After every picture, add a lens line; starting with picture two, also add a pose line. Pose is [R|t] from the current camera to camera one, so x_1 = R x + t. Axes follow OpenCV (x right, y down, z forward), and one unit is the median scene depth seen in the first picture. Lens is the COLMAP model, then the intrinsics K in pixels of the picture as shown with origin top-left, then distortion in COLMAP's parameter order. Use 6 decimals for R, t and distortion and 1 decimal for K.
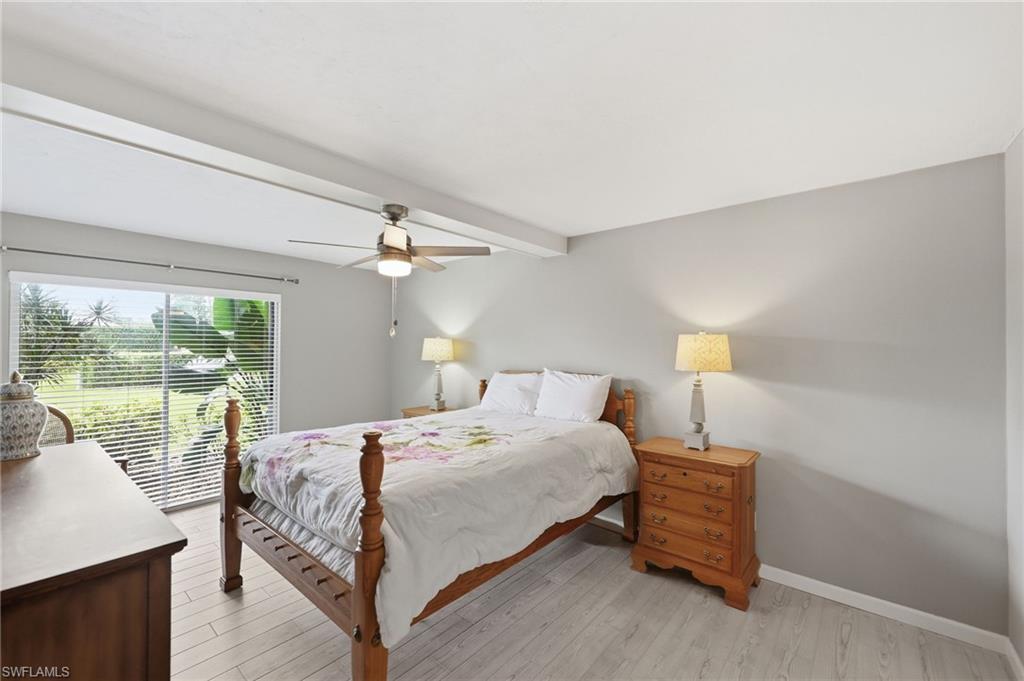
lens RADIAL K [[417.8, 0, 501.2], [0, 417.8, 341.5], [0, 0, 1]] dist [0.000104, -0.000283]
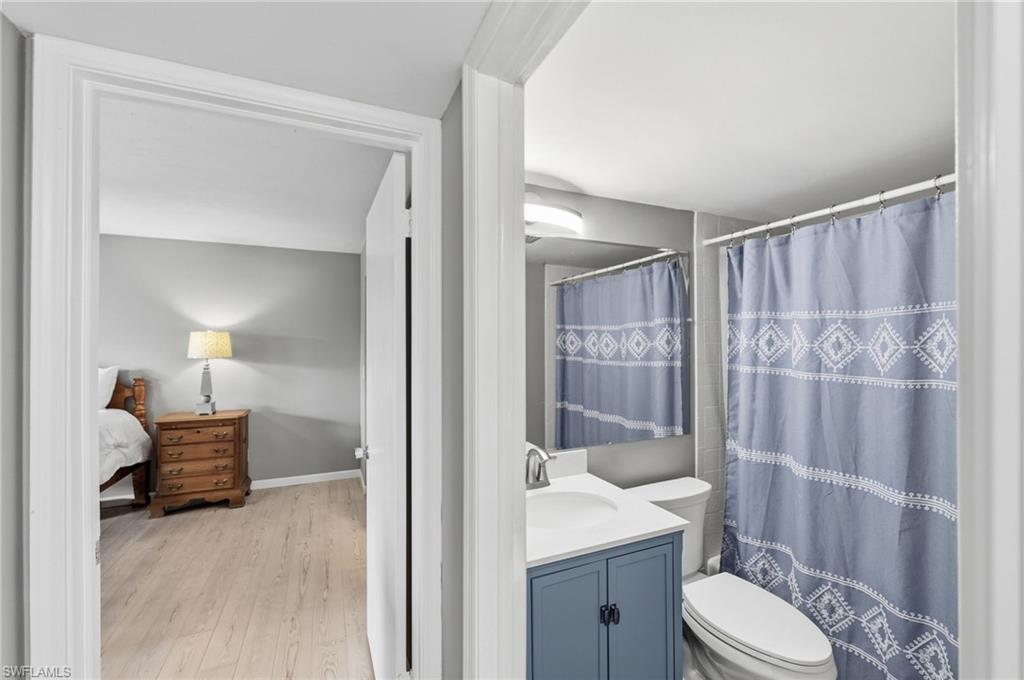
lens RADIAL K [[417.8, 0, 501.2], [0, 417.8, 341.0], [0, 0, 1]] dist [0.000104, -0.000283]
pose [[0.438306, 0.003894, 0.898817, -0.352498], [-0.002098, 0.999992, -0.003309, 0.016382], [-0.898823, -0.000436, 0.438311, -0.491187]]
